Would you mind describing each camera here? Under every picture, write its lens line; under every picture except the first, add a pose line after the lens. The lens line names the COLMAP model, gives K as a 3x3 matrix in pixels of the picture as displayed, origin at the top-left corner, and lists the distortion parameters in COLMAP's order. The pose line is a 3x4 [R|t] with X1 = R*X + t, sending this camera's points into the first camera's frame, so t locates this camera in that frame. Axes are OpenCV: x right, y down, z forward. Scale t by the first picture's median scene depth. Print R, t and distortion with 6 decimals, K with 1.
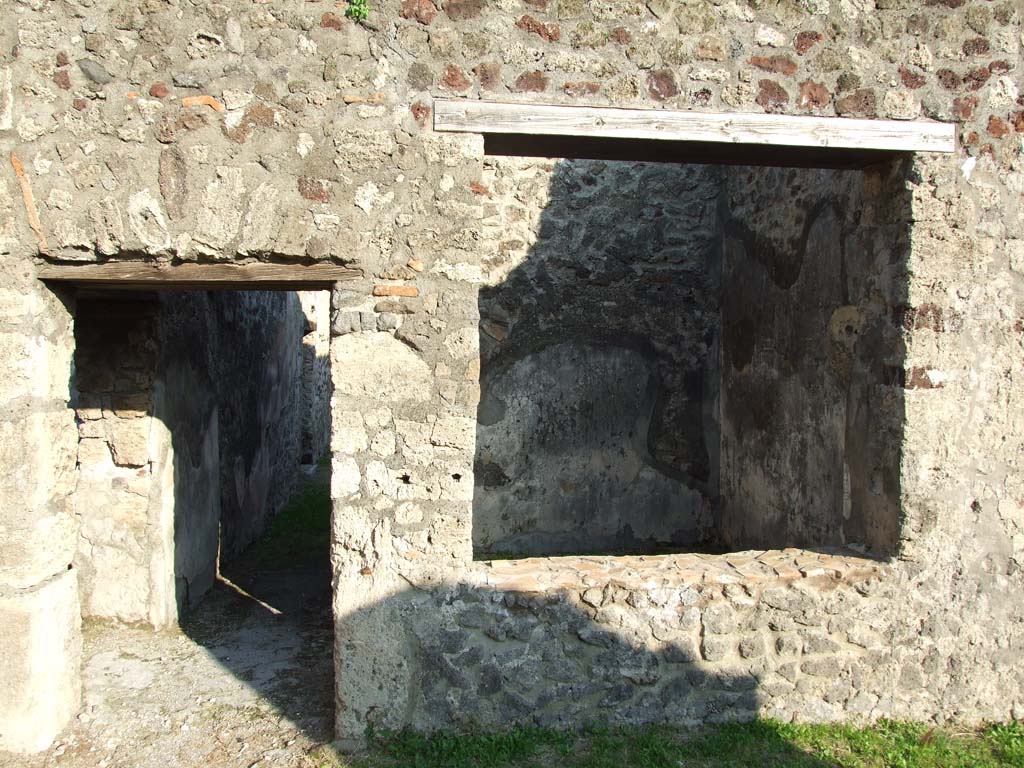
lens RADIAL K [[839.5, 0, 510.5], [0, 839.5, 383.1], [0, 0, 1]] dist [-0.061722, 0.070523]
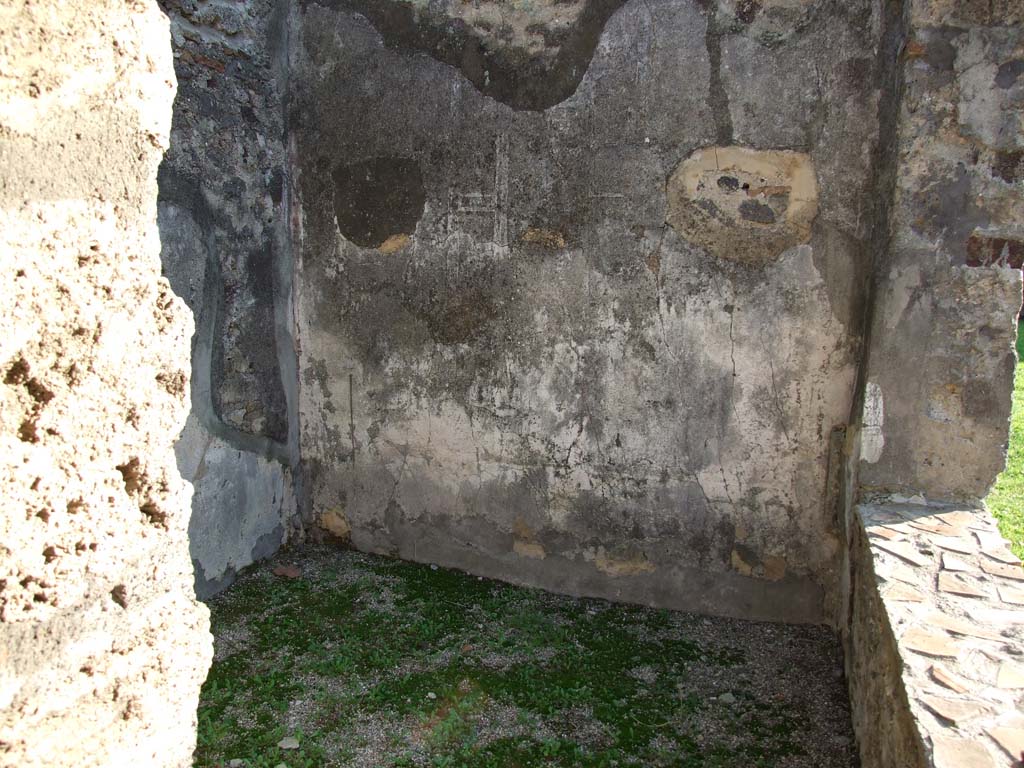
lens RADIAL K [[839.5, 0, 512.9], [0, 839.5, 380.4], [0, 0, 1]] dist [-0.061722, 0.070523]
pose [[0.423433, -0.155766, 0.892436, -0.249348], [0.022001, 0.986585, 0.161761, -0.017060], [-0.905660, -0.048860, 0.421180, 0.739297]]
